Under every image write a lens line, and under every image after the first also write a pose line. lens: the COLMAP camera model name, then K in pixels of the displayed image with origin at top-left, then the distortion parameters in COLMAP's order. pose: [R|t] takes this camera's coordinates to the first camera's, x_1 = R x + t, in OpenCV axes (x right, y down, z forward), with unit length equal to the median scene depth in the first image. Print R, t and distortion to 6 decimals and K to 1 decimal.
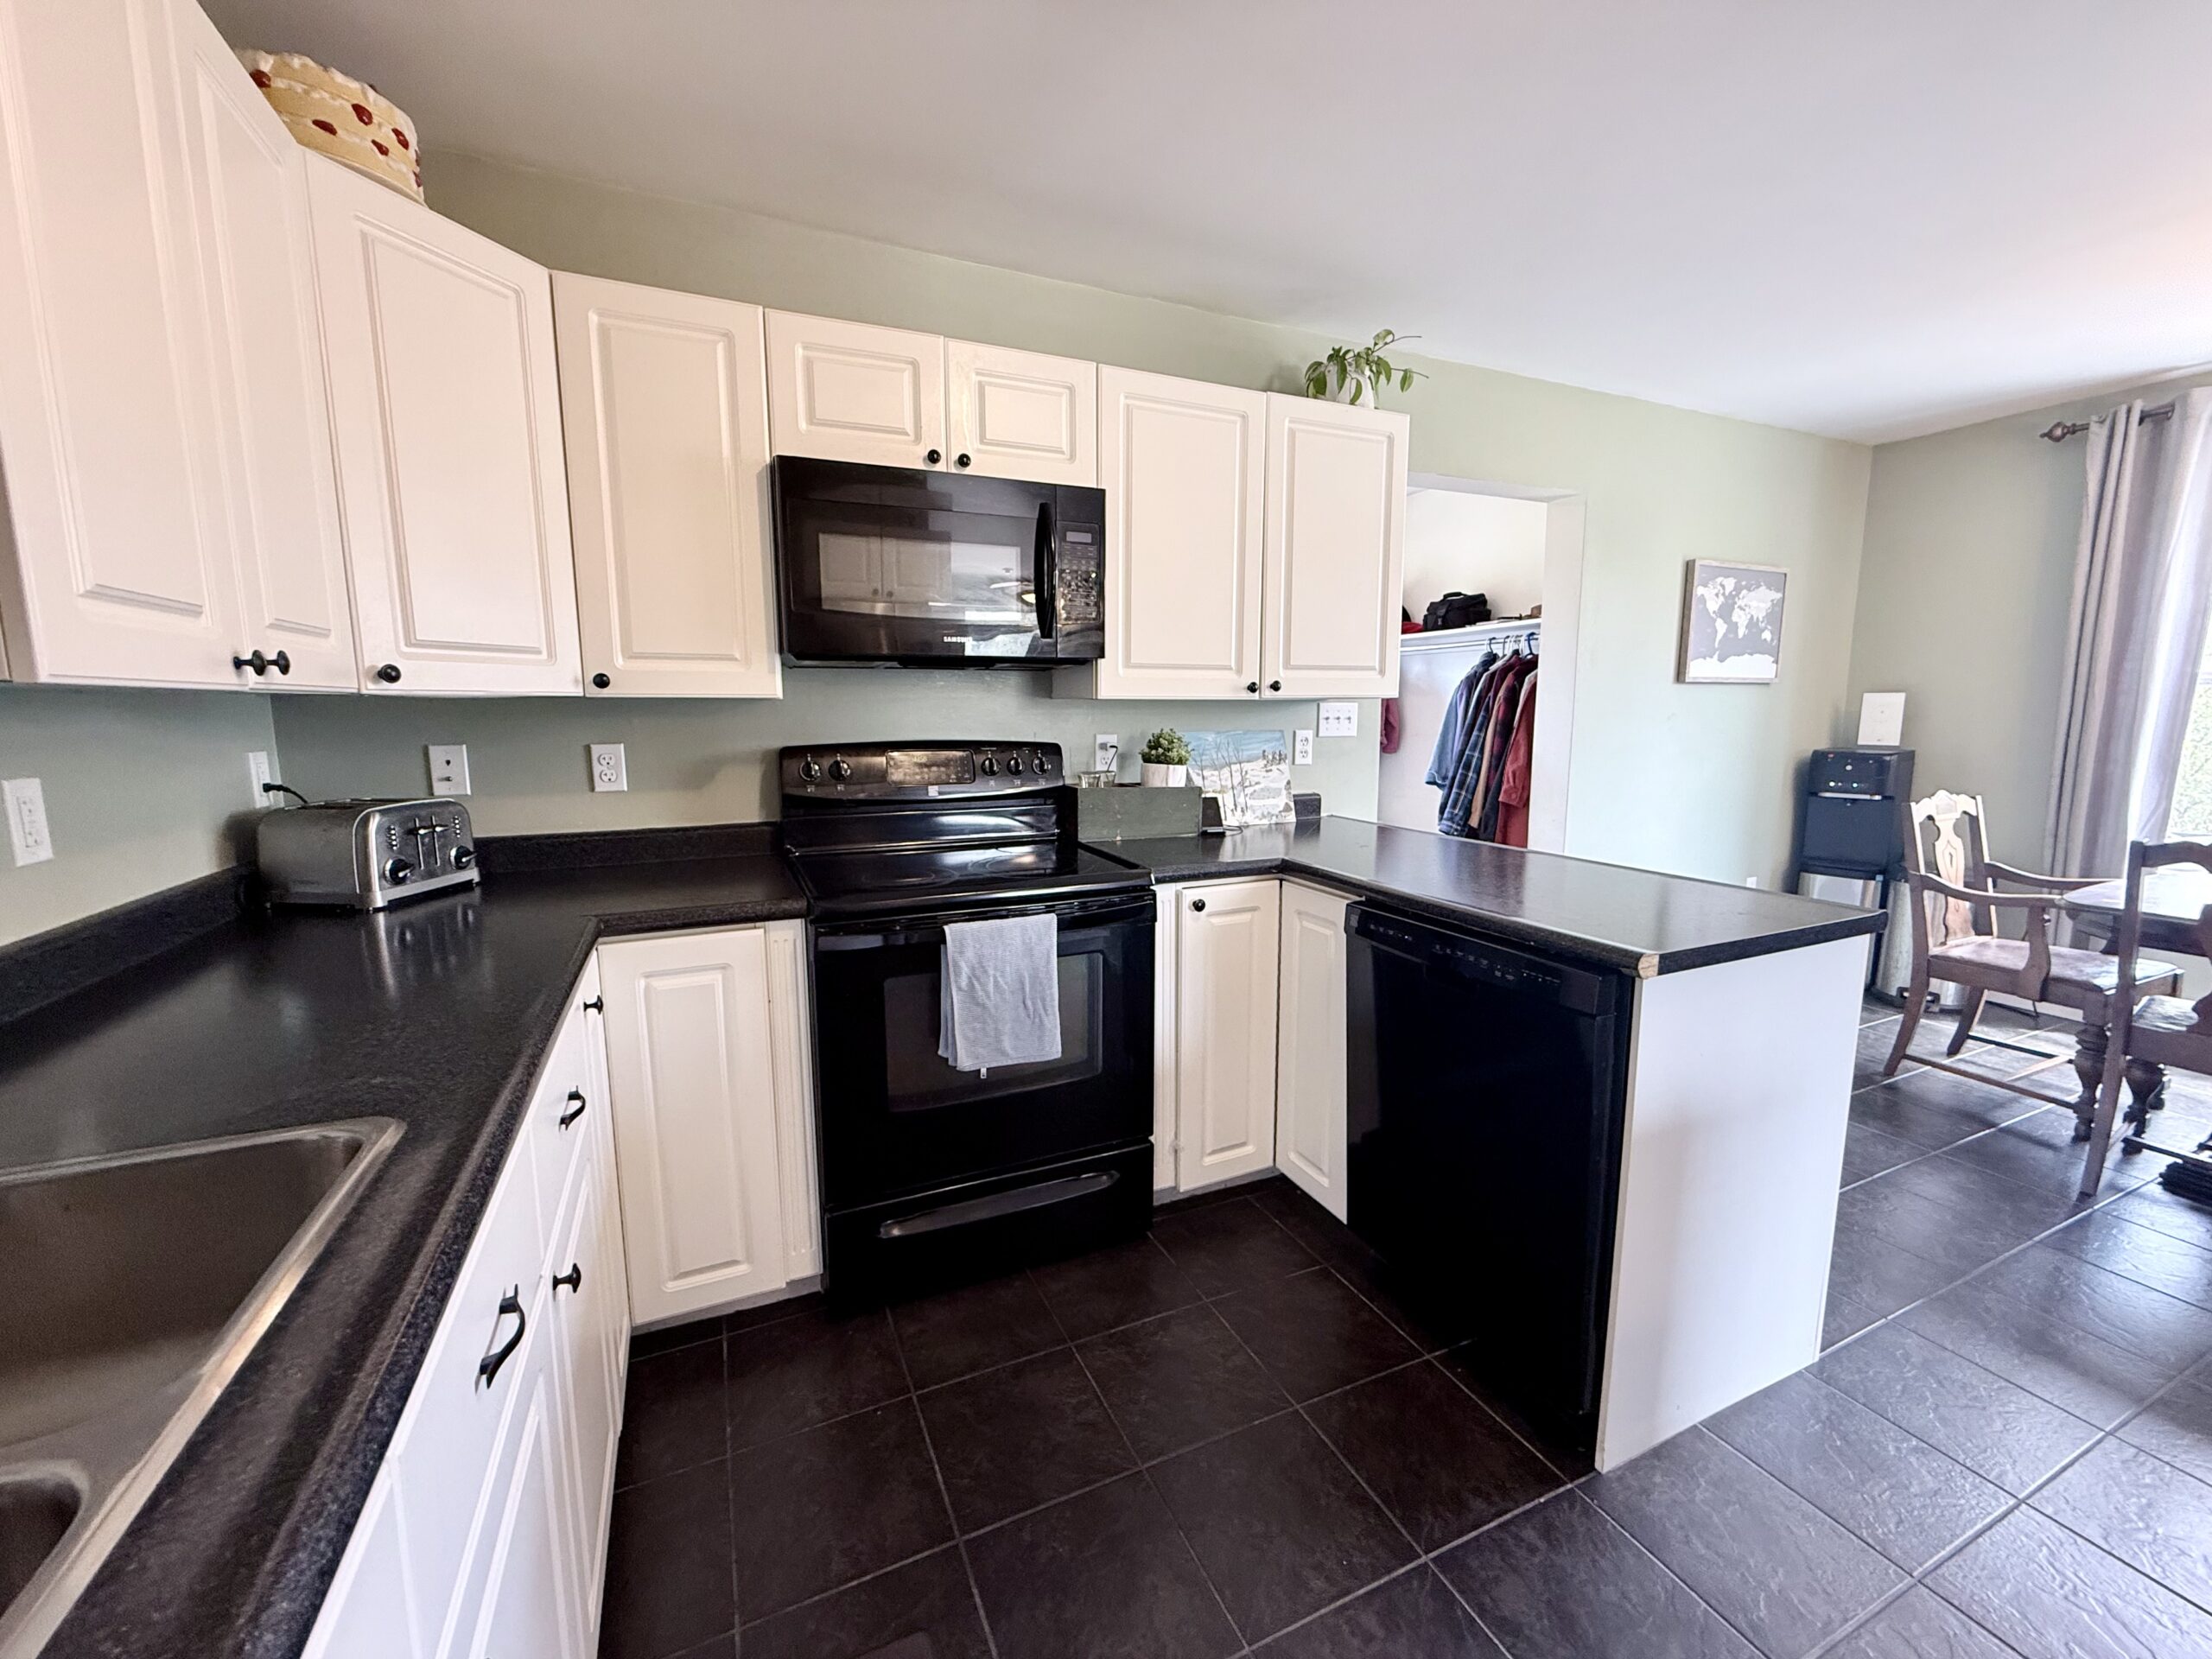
lens RADIAL K [[878.0, 0, 1108.7], [0, 878.0, 825.1], [0, 0, 1]] dist [-0.002590, 0.000163]
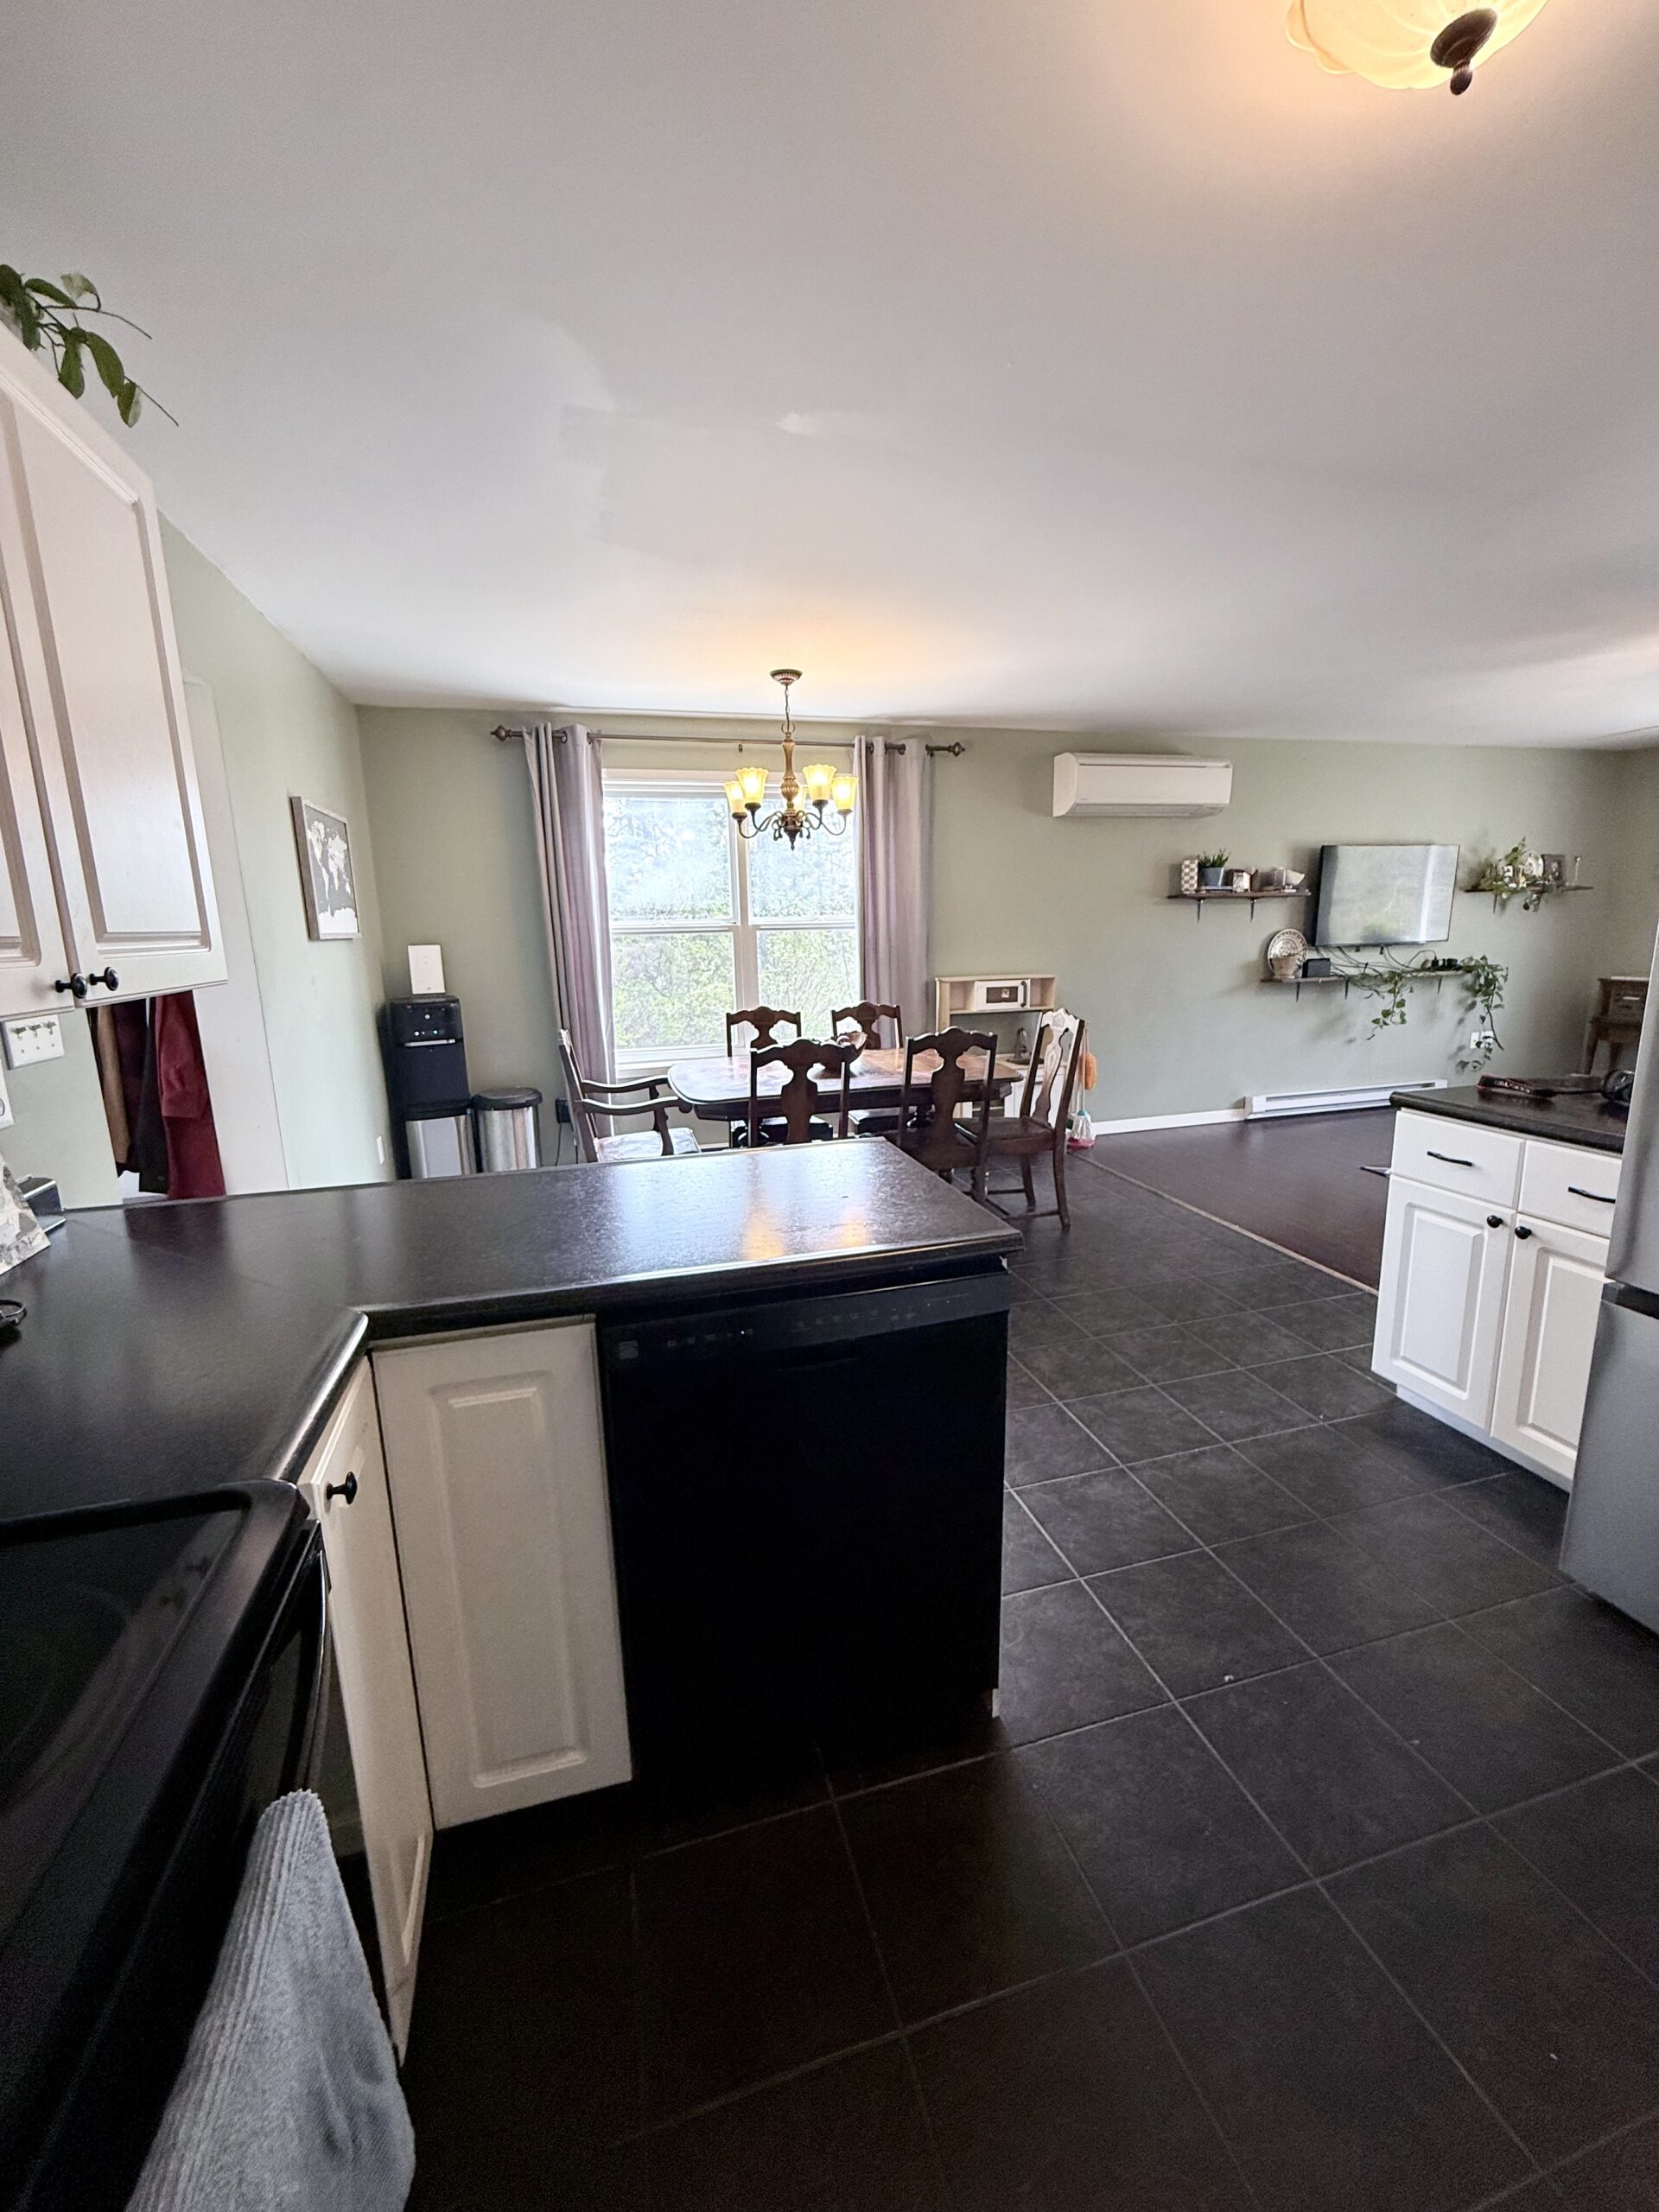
lens RADIAL K [[878.0, 0, 828.4], [0, 878.0, 1094.3], [0, 0, 1]] dist [-0.002590, 0.000163]
pose [[0.152649, -0.187006, 0.970426, -0.133820], [0.155443, 0.974255, 0.163293, -0.072576], [-0.975979, 0.125919, 0.177788, 0.349826]]
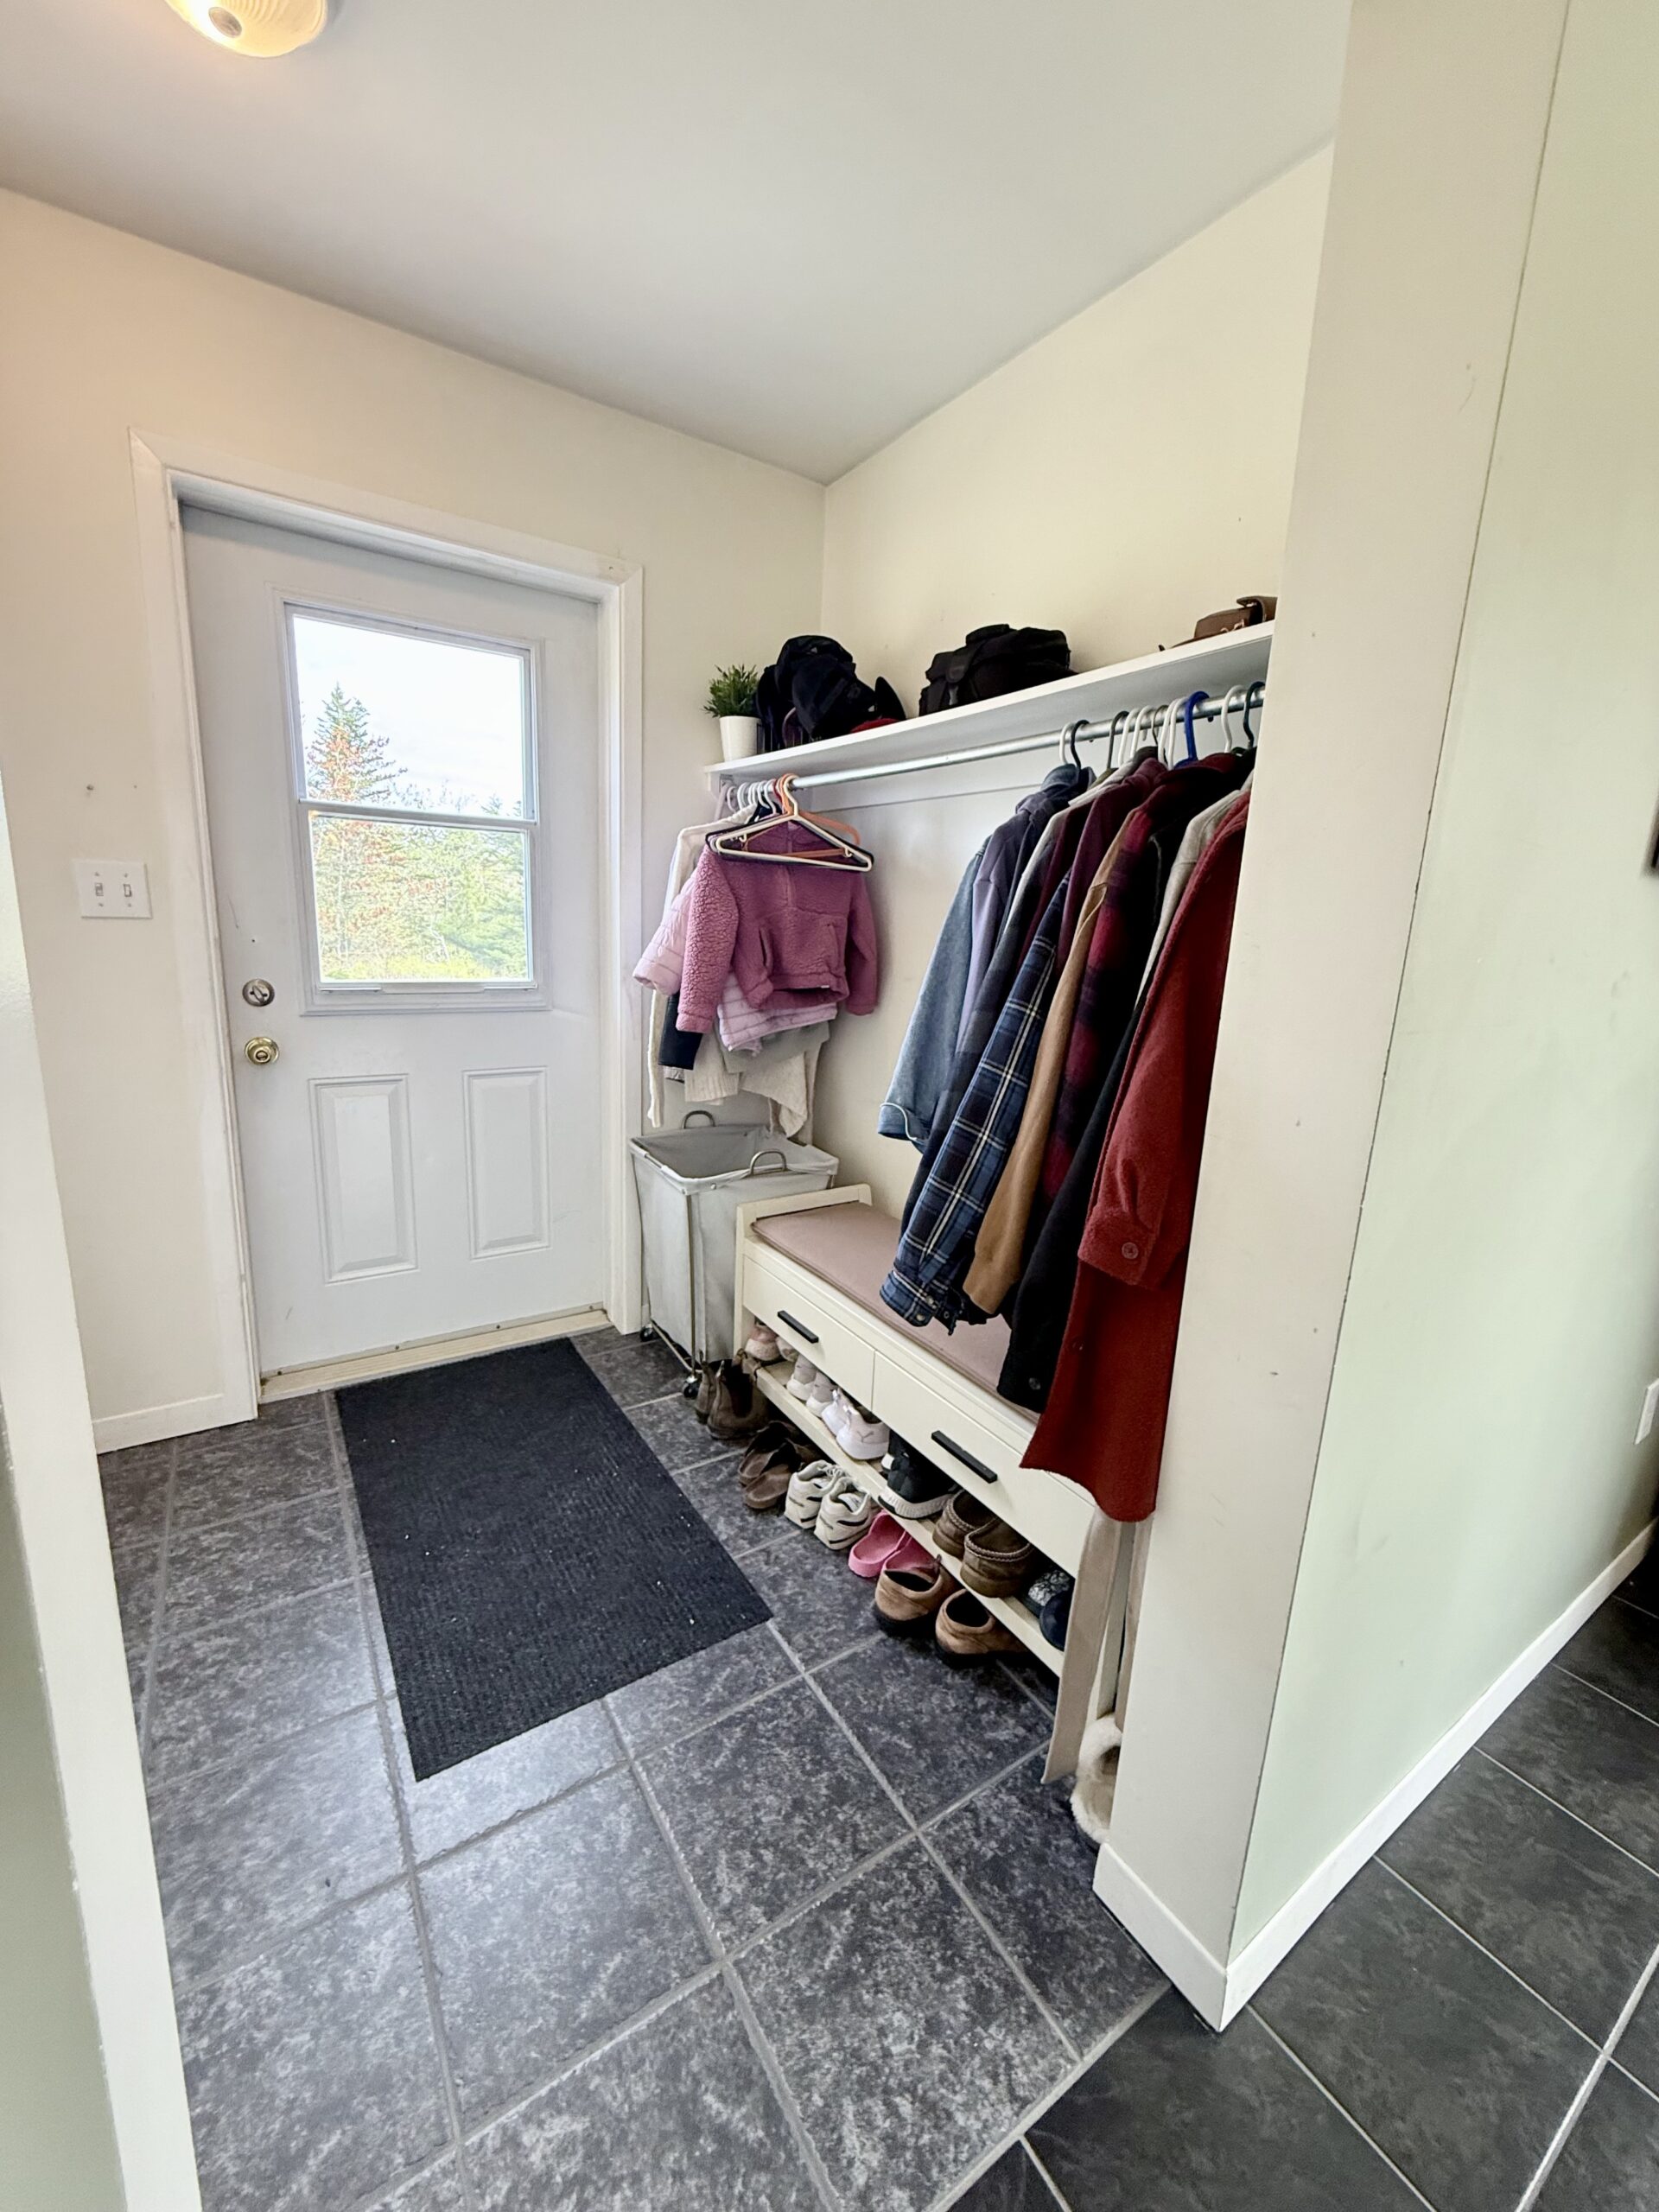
lens RADIAL K [[878.0, 0, 825.0], [0, 878.0, 1106.0], [0, 0, 1]] dist [-0.002590, 0.000163]
pose [[0.986767, 0.026817, 0.159912, 0.307374], [-0.039742, 0.996146, 0.078185, -0.091506], [-0.157199, -0.083506, 0.984030, 0.710006]]
